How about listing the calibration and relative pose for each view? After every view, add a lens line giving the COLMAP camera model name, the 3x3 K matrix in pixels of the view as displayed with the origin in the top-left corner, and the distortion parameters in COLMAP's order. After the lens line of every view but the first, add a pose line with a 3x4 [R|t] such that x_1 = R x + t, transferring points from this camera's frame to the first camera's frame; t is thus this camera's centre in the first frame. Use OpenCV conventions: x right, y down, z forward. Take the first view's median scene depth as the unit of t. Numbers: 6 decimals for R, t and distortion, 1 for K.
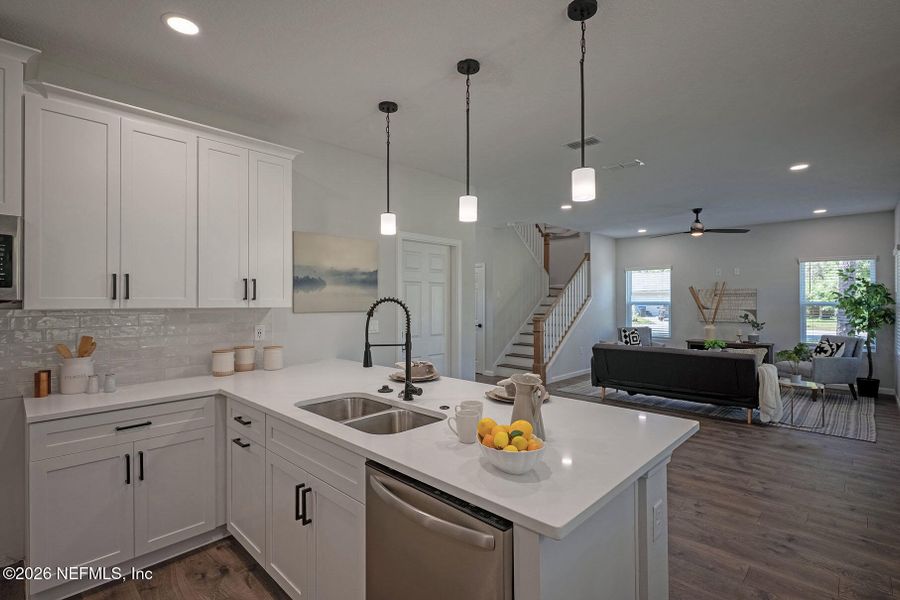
lens RADIAL K [[428.9, 0, 449.7], [0, 428.9, 298.4], [0, 0, 1]] dist [-0.001180, 0.000278]
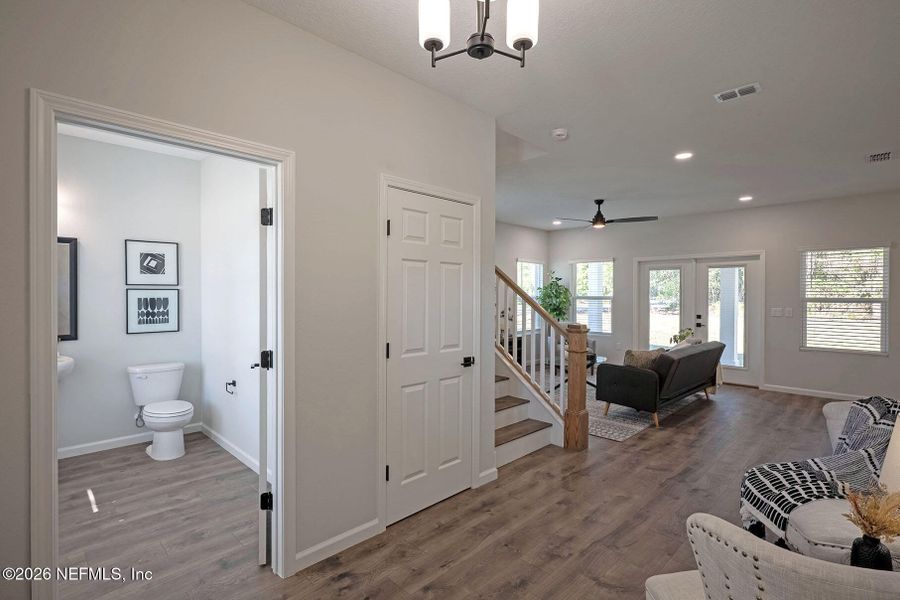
lens RADIAL K [[428.9, 0, 449.7], [0, 428.9, 298.4], [0, 0, 1]] dist [-0.001180, 0.000278]
pose [[0.019268, -0.008605, 0.999777, -0.701162], [-0.008877, 0.999922, 0.008777, 0.011477], [-0.999775, -0.009044, 0.019190, 2.347422]]
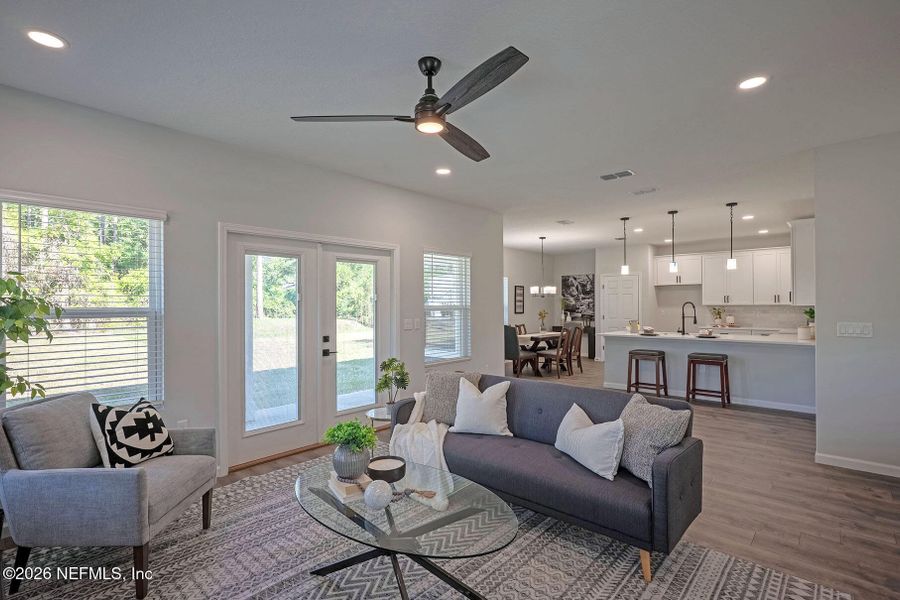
lens RADIAL K [[432.3, 0, 449.9], [0, 432.3, 299.4], [0, 0, 1]] dist [-0.001122, 0.000479]
pose [[-0.999434, 0.005523, -0.033190, 1.024950], [0.006115, 0.999823, -0.017771, 0.016007], [0.033086, -0.017964, -0.999291, 2.465683]]
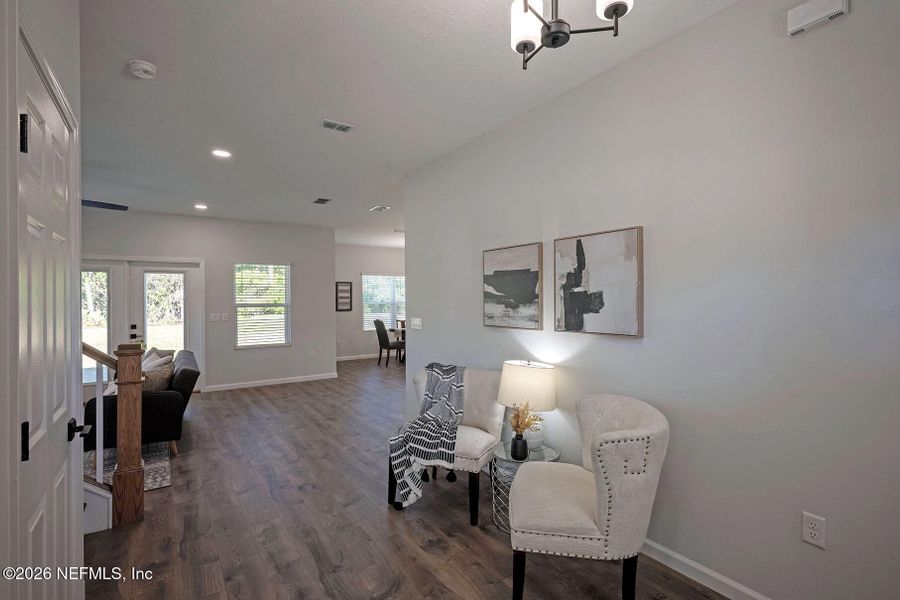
lens RADIAL K [[427.9, 0, 451.7], [0, 427.9, 300.9], [0, 0, 1]] dist [0.000047, 0.000560]
pose [[-0.978797, 0.008357, 0.204663, -0.321548], [0.007397, 0.999958, -0.005455, 0.016390], [-0.204700, -0.003826, -0.978817, 2.685130]]
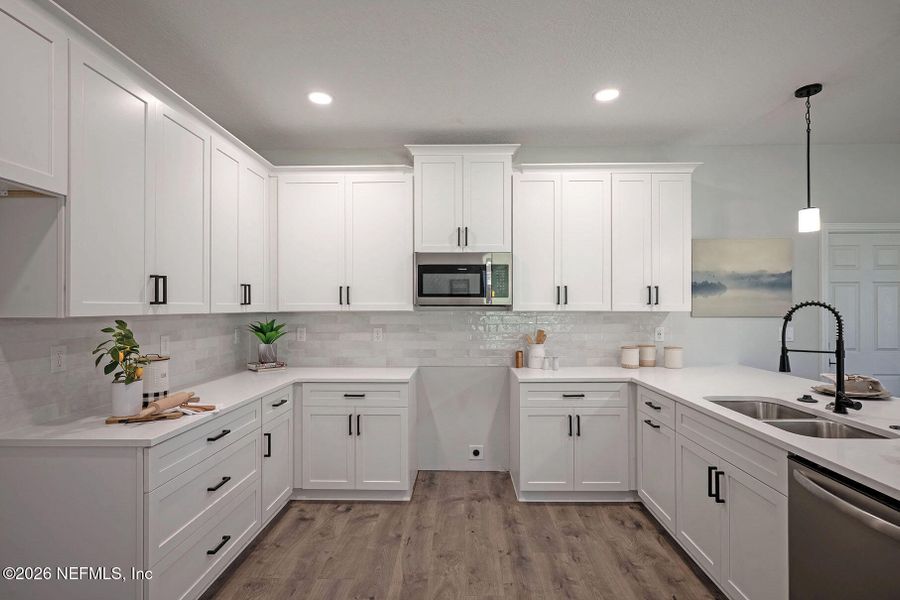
lens RADIAL K [[427.8, 0, 453.0], [0, 427.8, 304.9], [0, 0, 1]] dist [0.002851, 0.000853]
pose [[0.678380, -0.002491, -0.734707, 0.009610], [0.004211, 0.999991, 0.000498, 0.001306], [0.734699, -0.003432, 0.678384, -0.137317]]
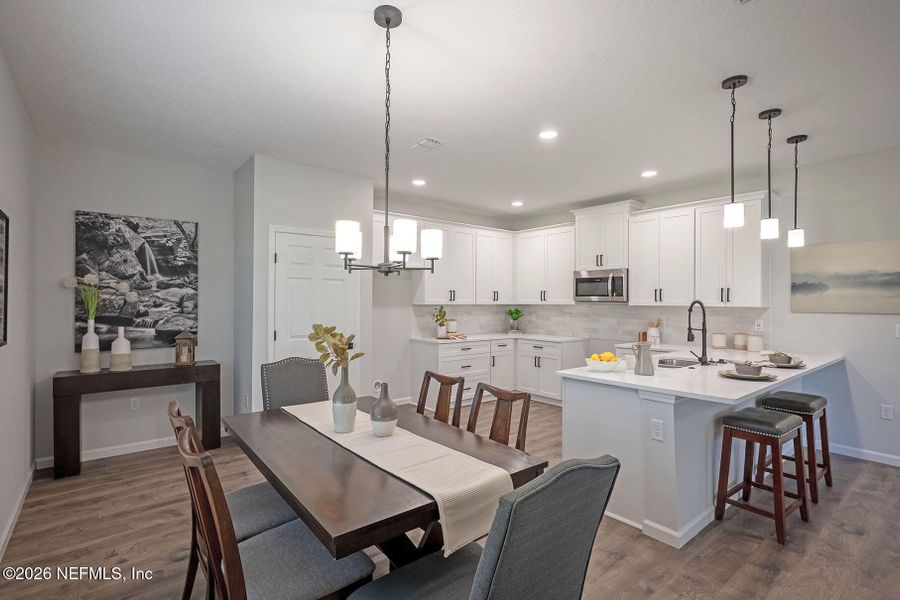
lens RADIAL K [[426.4, 0, 453.4], [0, 426.4, 299.2], [0, 0, 1]] dist [0.000594, 0.000670]
pose [[-0.118939, -0.001793, -0.992900, 0.953886], [0.001565, 0.999997, -0.001993, -0.003002], [0.992900, -0.001791, -0.118936, 0.167983]]
